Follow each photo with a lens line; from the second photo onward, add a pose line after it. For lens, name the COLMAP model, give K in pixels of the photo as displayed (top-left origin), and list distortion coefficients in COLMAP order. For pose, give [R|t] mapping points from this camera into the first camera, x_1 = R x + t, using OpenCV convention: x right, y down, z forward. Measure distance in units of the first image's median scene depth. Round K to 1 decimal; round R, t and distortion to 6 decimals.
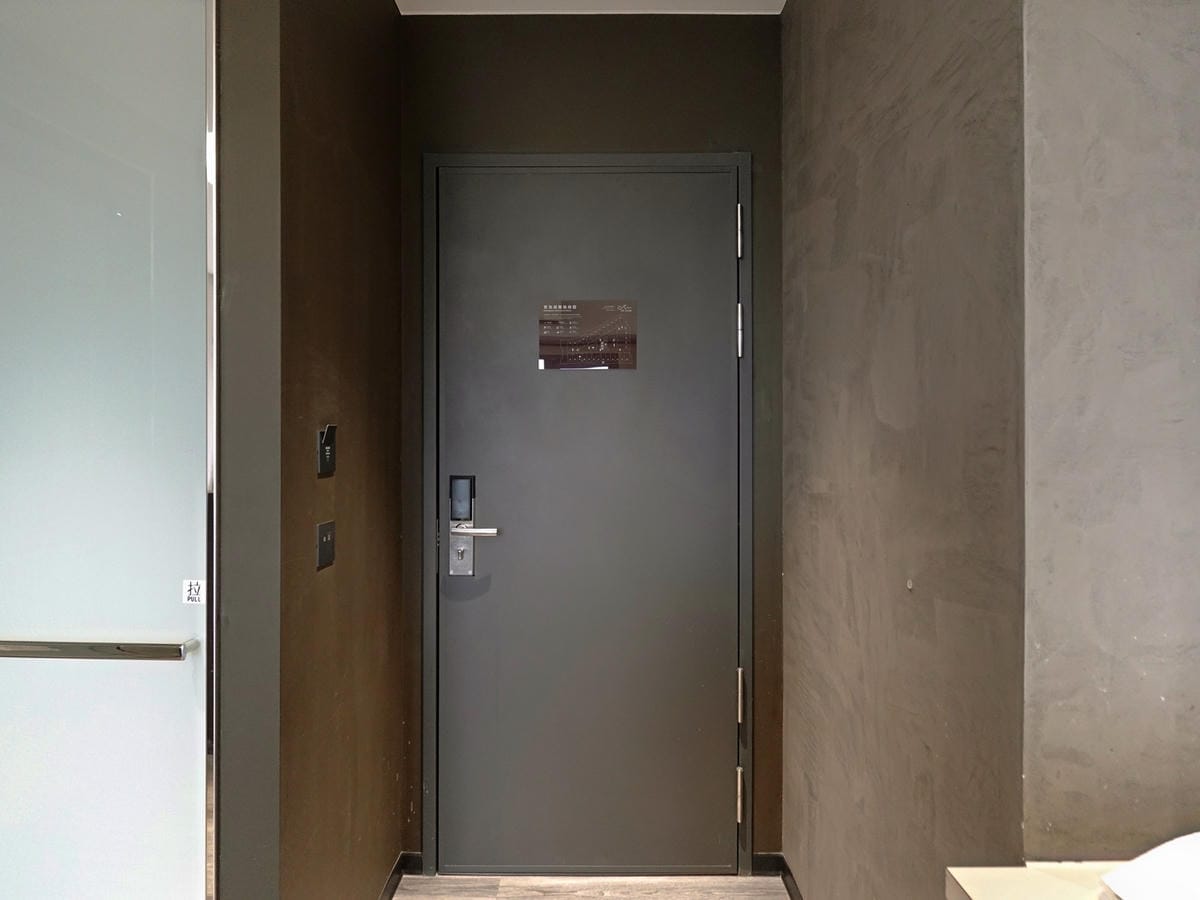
lens RADIAL K [[707.5, 0, 596.6], [0, 707.5, 447.9], [0, 0, 1]] dist [-0.001208, -0.001659]
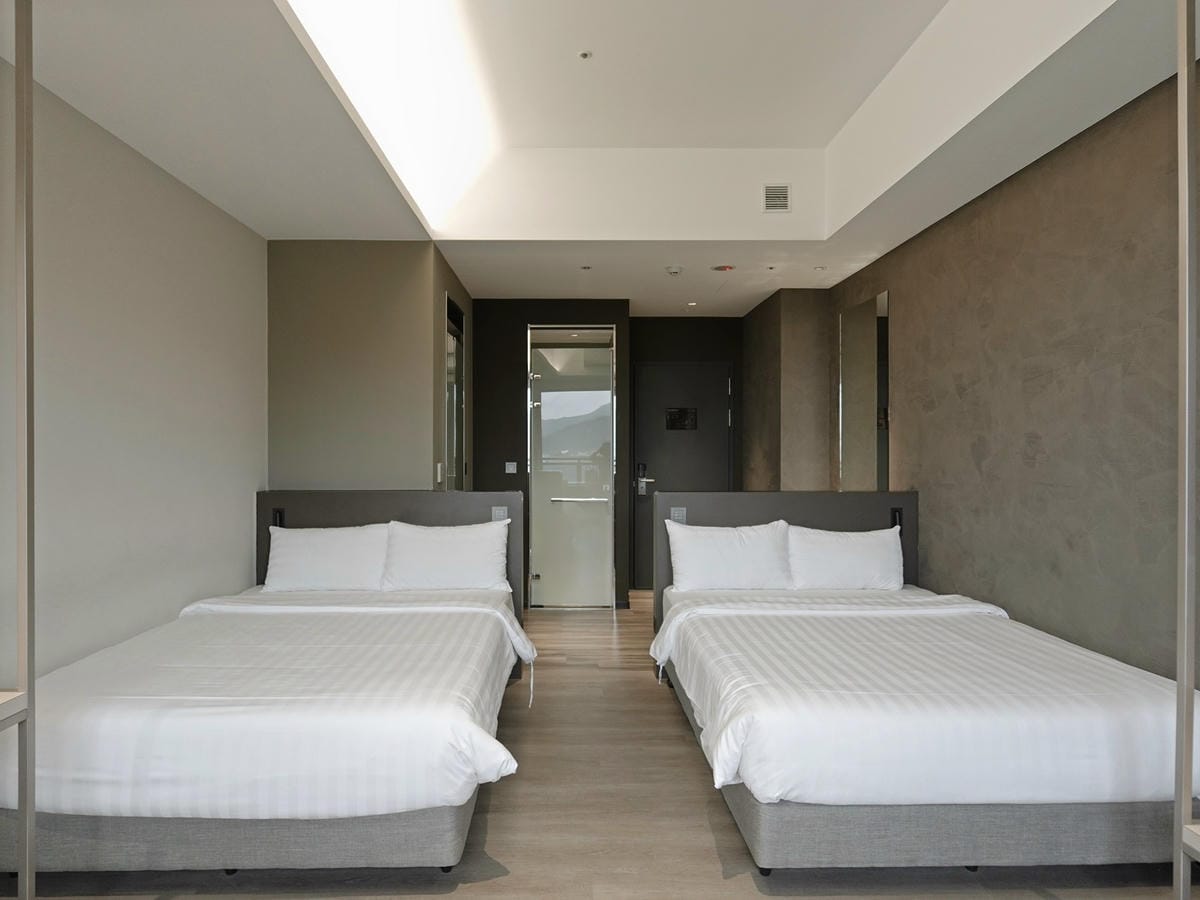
lens RADIAL K [[707.5, 0, 594.5], [0, 707.5, 452.8], [0, 0, 1]] dist [-0.001208, -0.001659]
pose [[0.999842, 0.006715, 0.016433, -0.823474], [-0.006655, 0.999971, -0.003691, 0.011565], [-0.016457, 0.003581, 0.999858, -3.897452]]
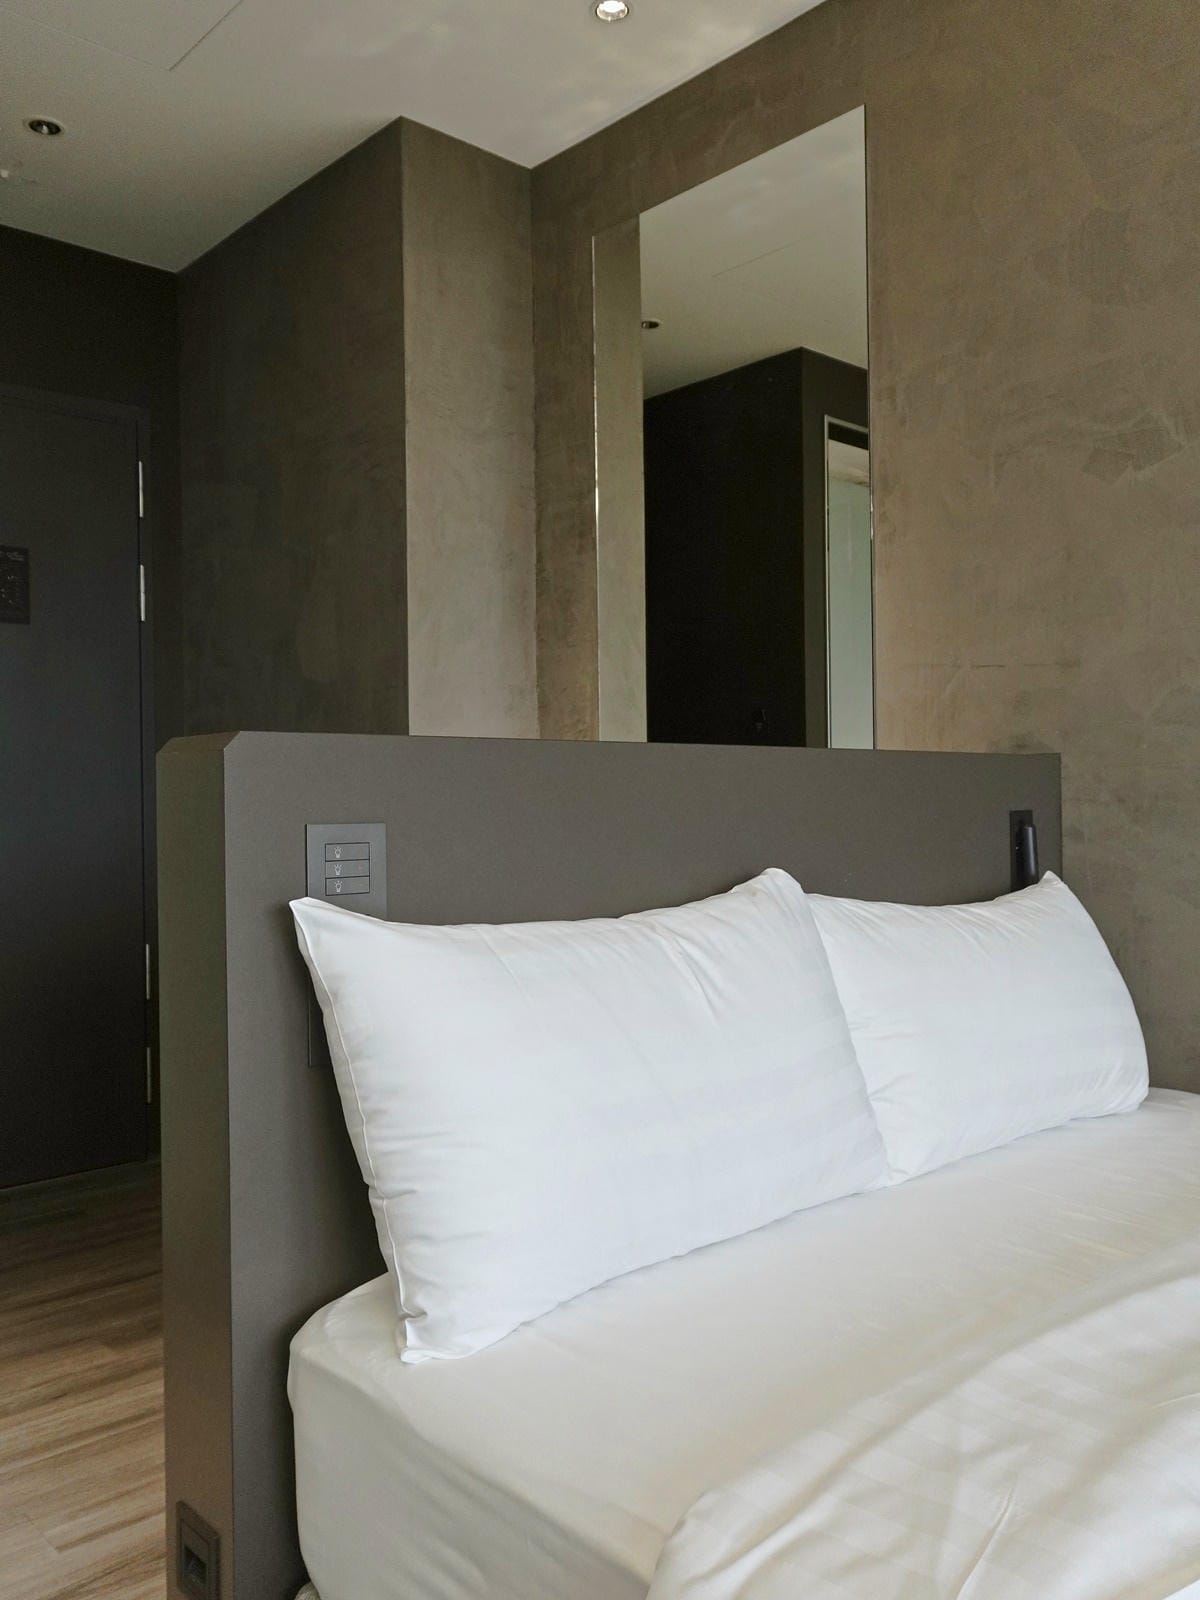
lens RADIAL K [[1303.2, 0, 587.1], [0, 1303.2, 800.1], [0, 0, 1]] dist [0.011113, 0.001072]
pose [[0.762180, -0.002265, 0.647361, -0.902287], [0.011860, 0.999875, -0.010465, 0.260137], [-0.647256, 0.015654, 0.762112, -1.368861]]
